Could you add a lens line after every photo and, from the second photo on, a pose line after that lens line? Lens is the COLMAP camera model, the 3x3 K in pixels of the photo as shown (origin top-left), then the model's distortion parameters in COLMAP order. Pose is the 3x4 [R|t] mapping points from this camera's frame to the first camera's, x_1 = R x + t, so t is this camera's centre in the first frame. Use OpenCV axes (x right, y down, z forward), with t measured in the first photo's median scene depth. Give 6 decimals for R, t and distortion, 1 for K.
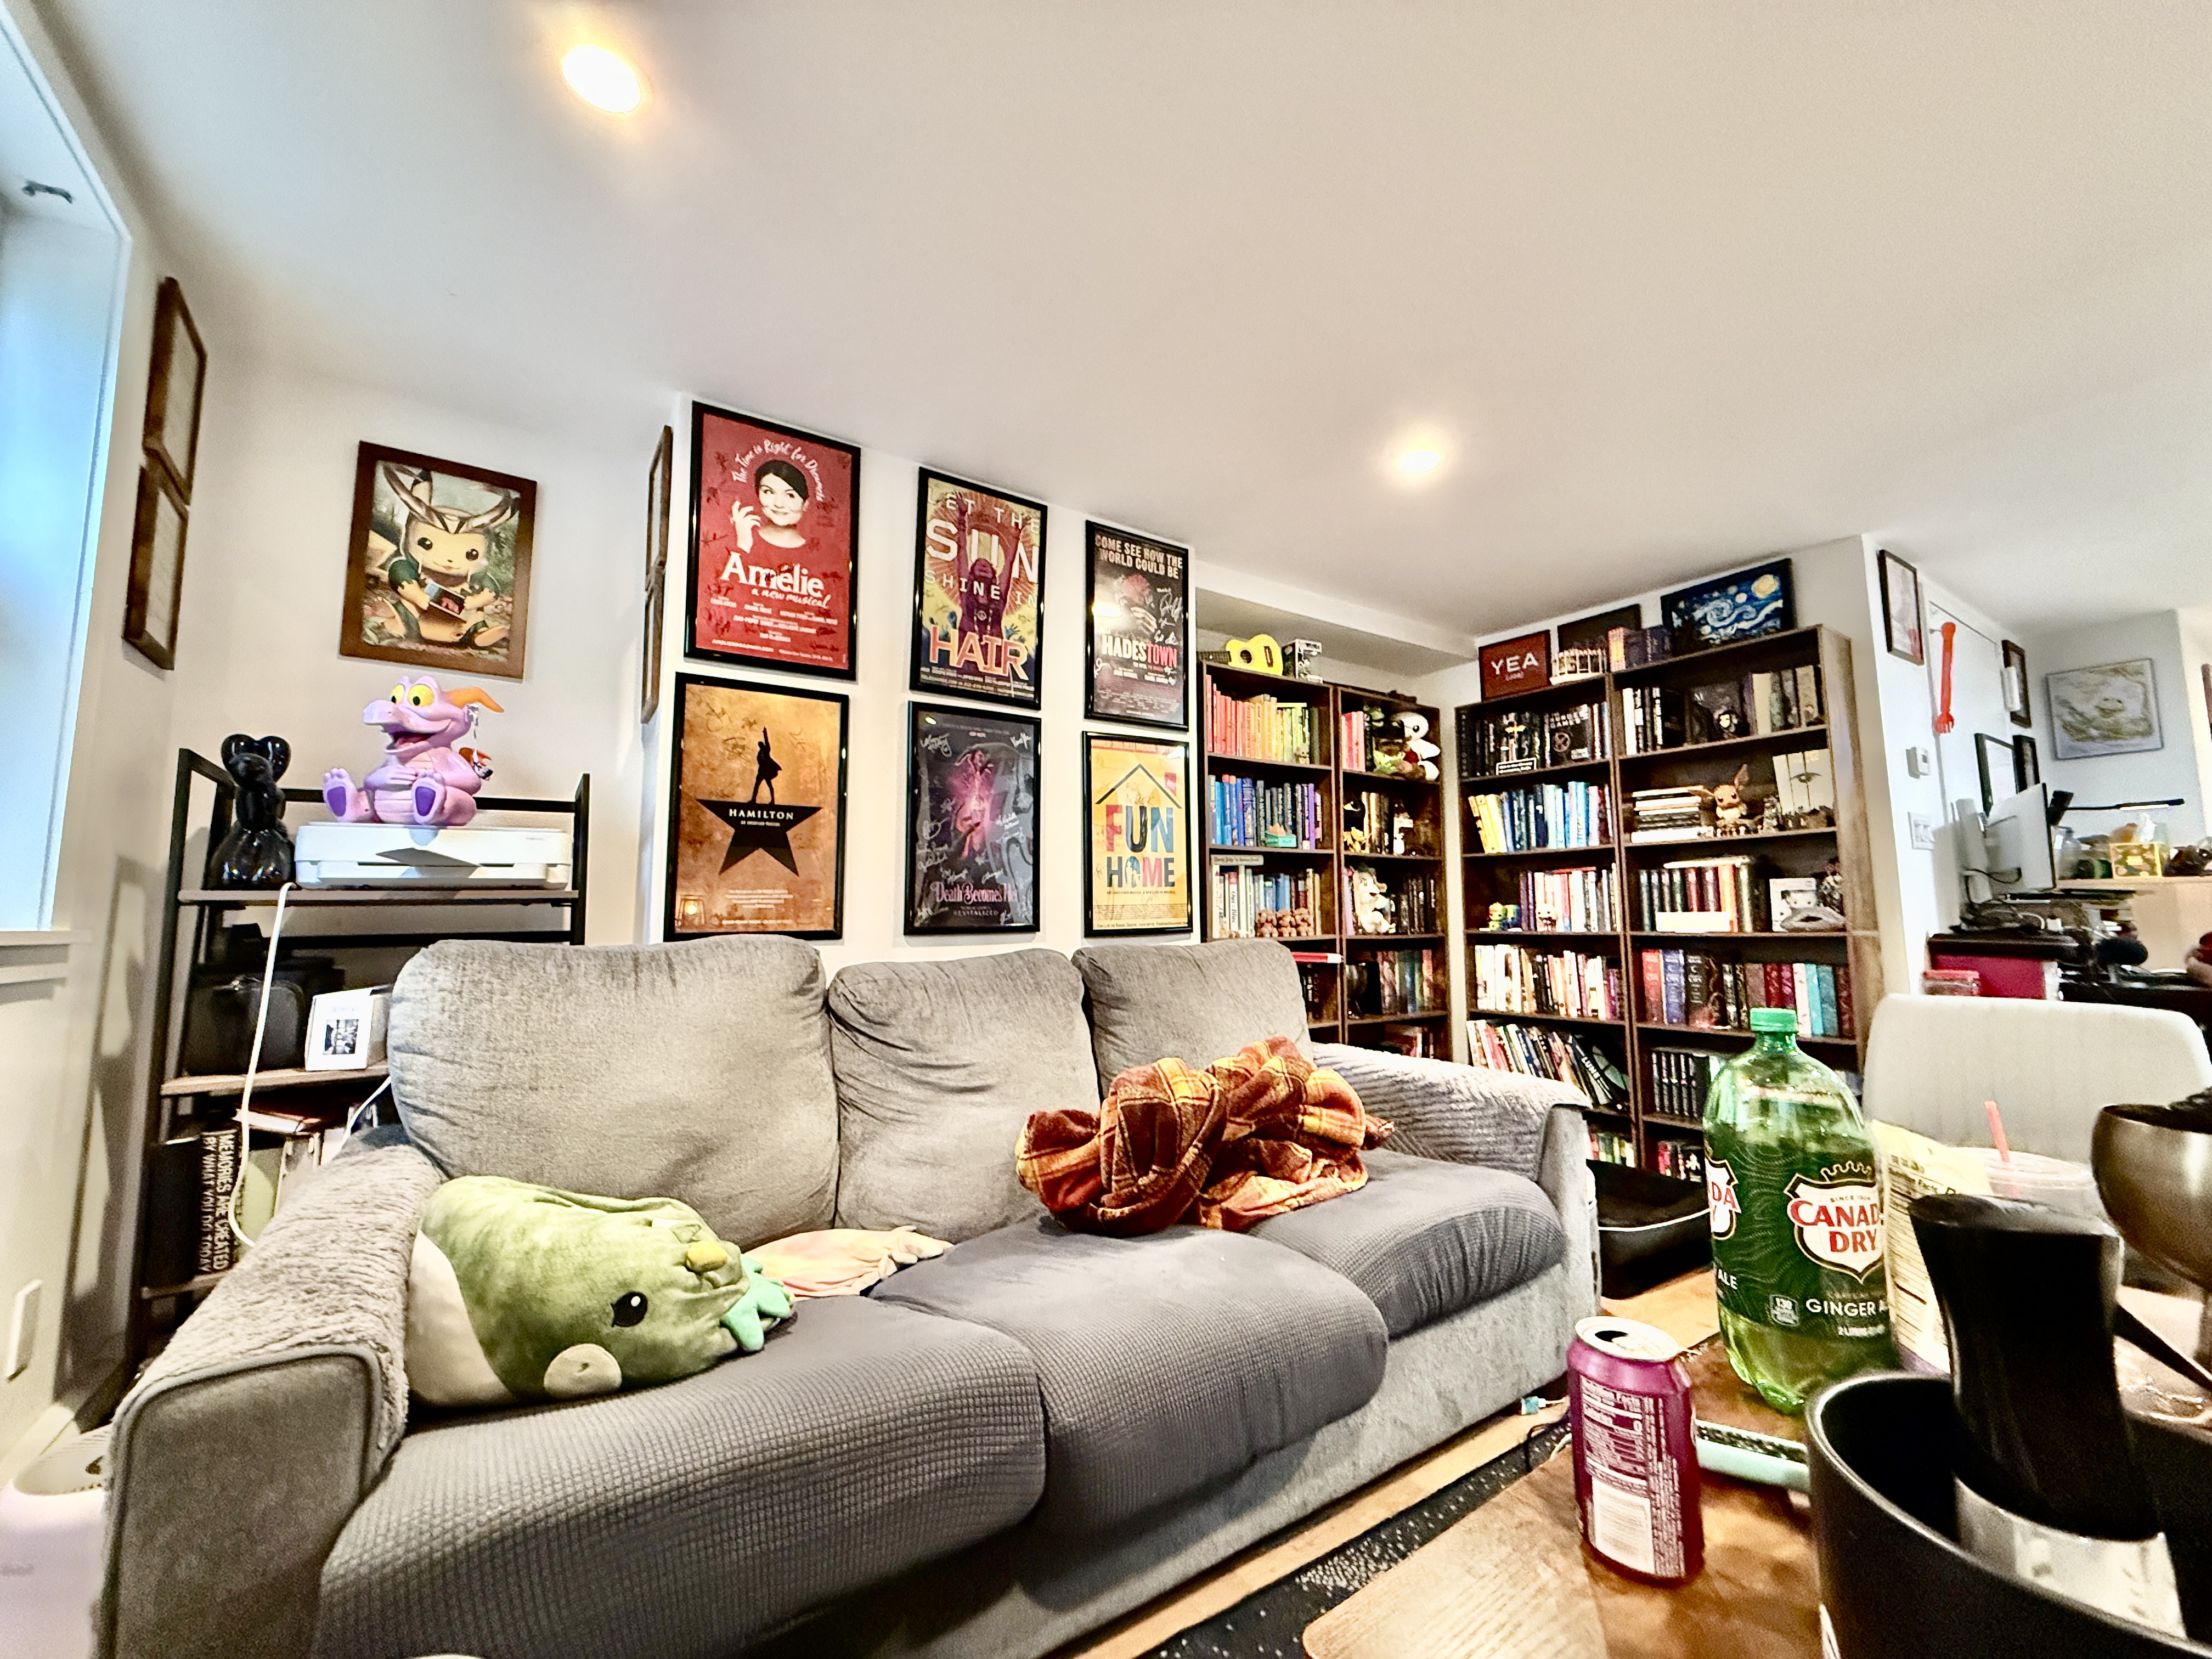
lens RADIAL K [[875.1, 0, 1101.8], [0, 875.1, 825.7], [0, 0, 1]] dist [-0.003354, 0.001067]
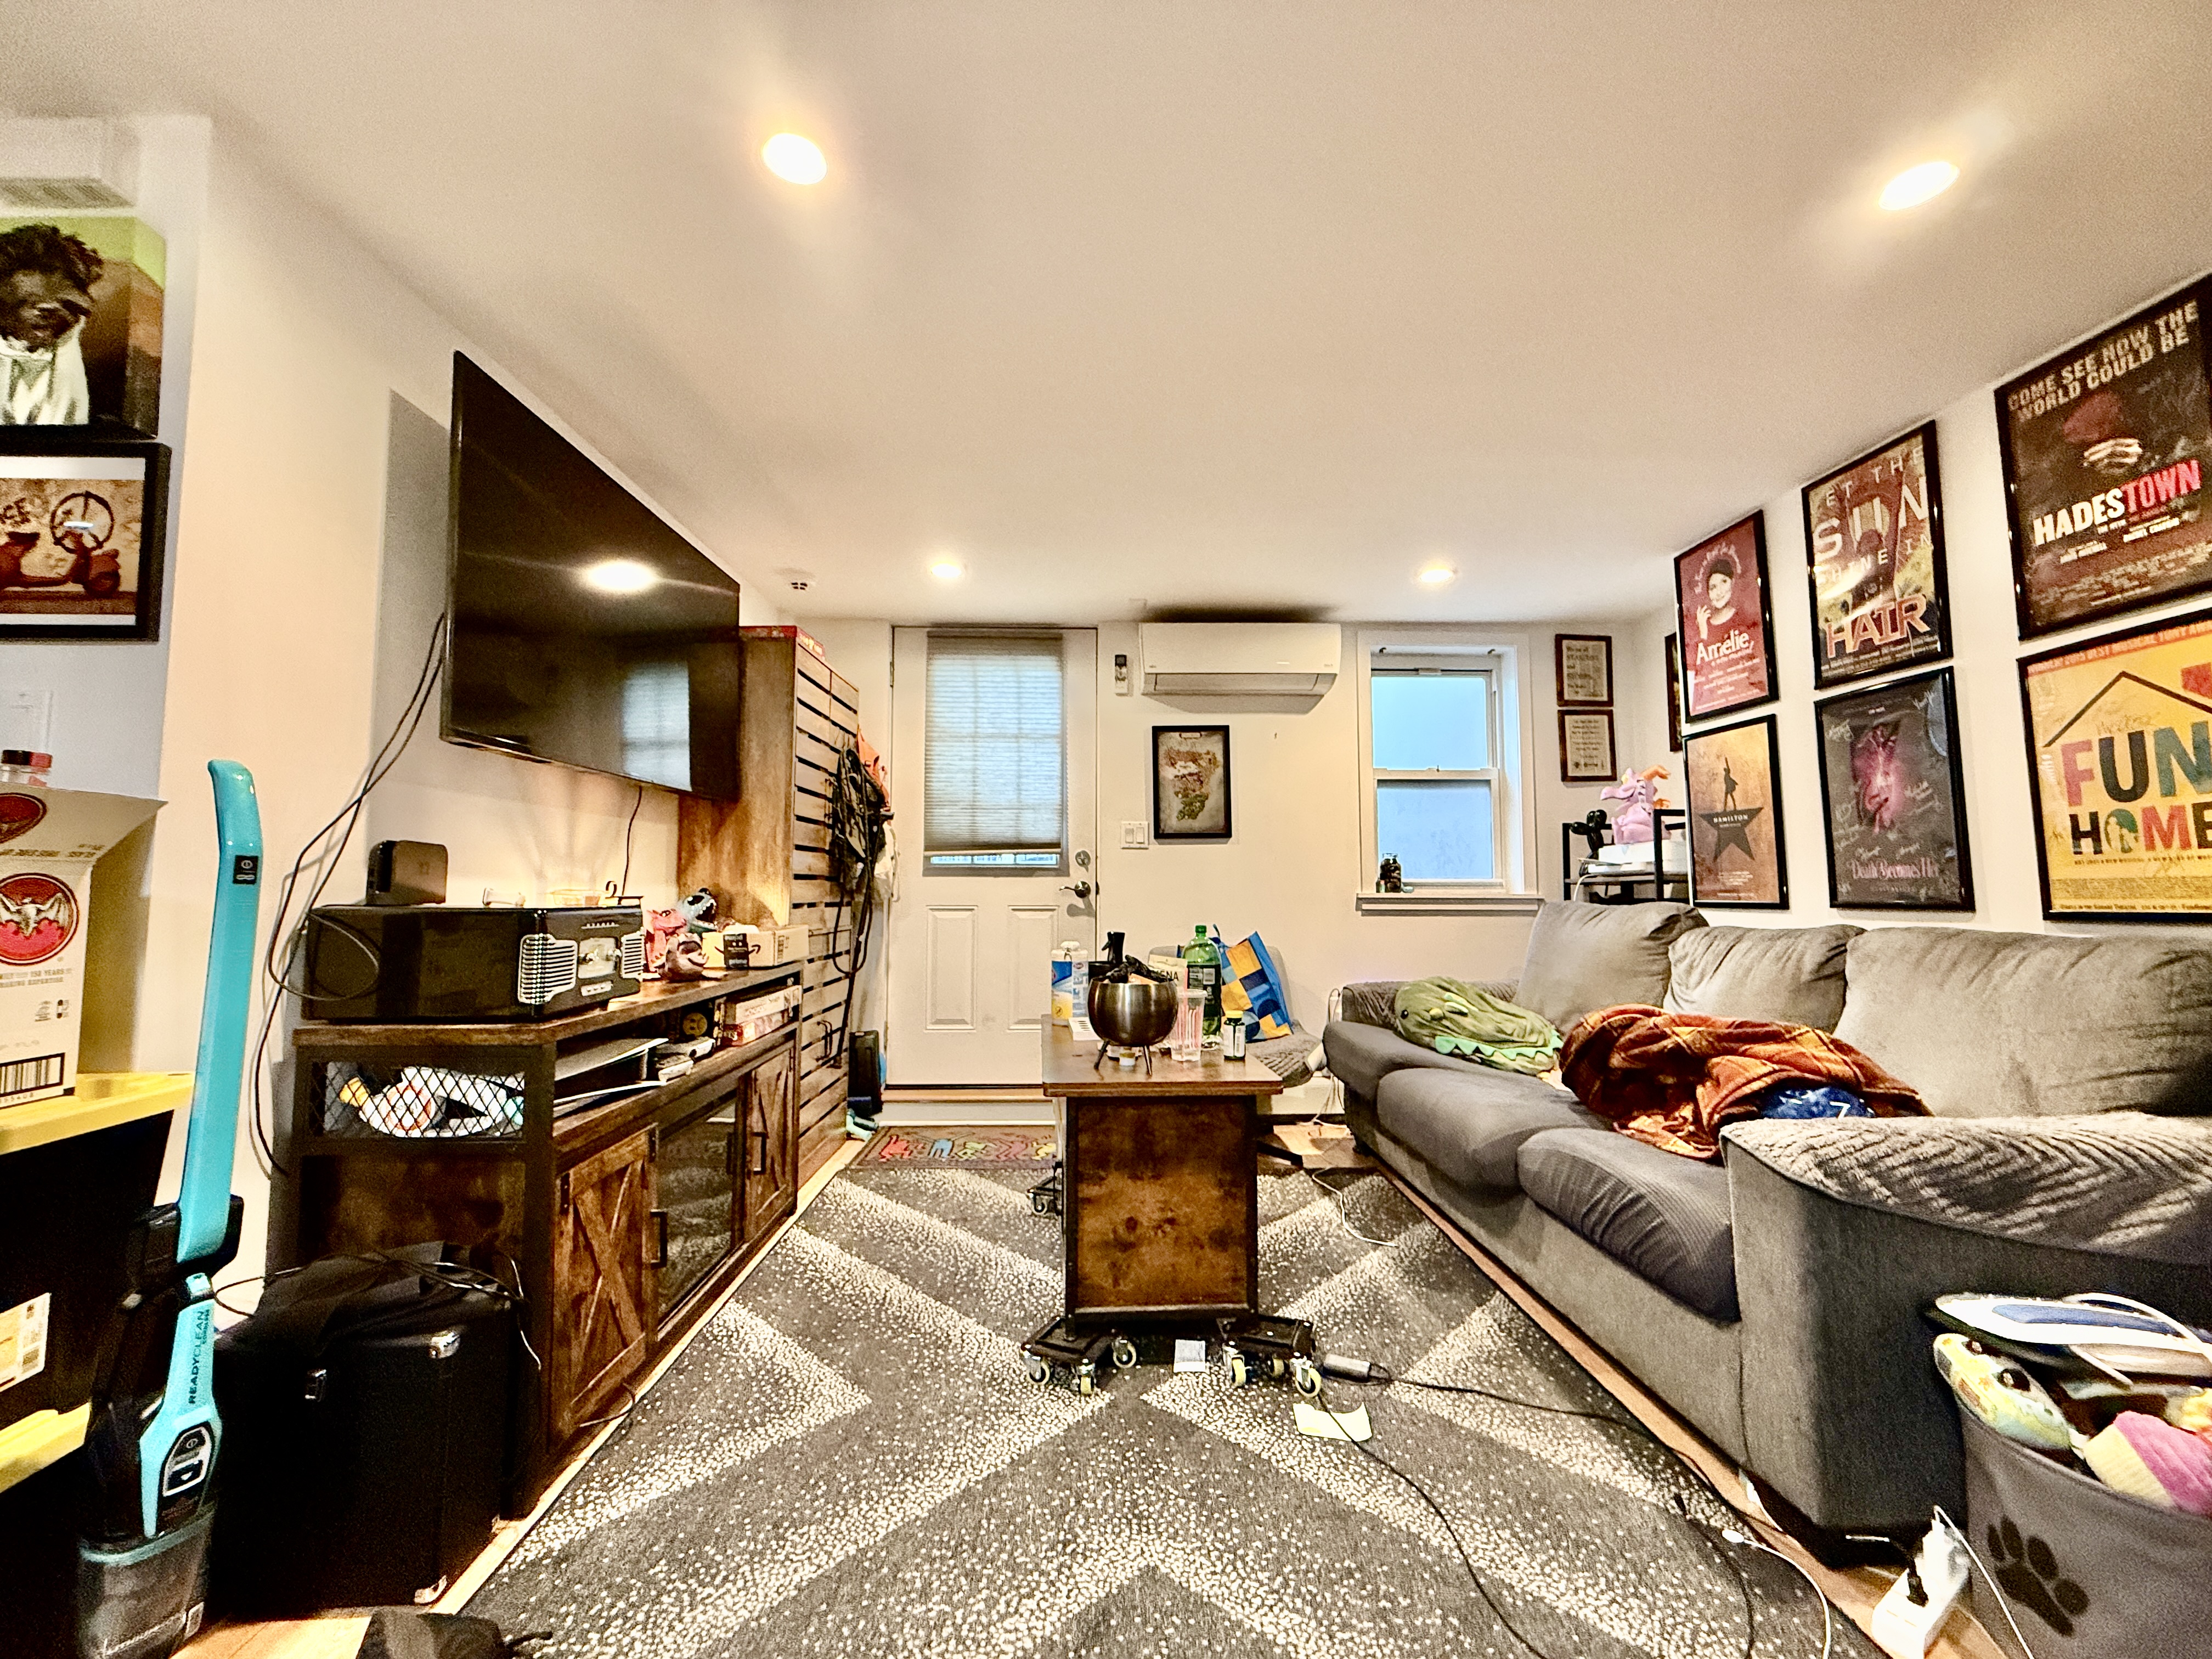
lens RADIAL K [[875.1, 0, 1100.3], [0, 875.1, 823.3], [0, 0, 1]] dist [-0.003354, 0.001067]
pose [[-0.518843, -0.060726, -0.852710, 1.166819], [0.085927, 0.988718, -0.122695, 0.069499], [0.850540, -0.136930, -0.507771, 0.740314]]
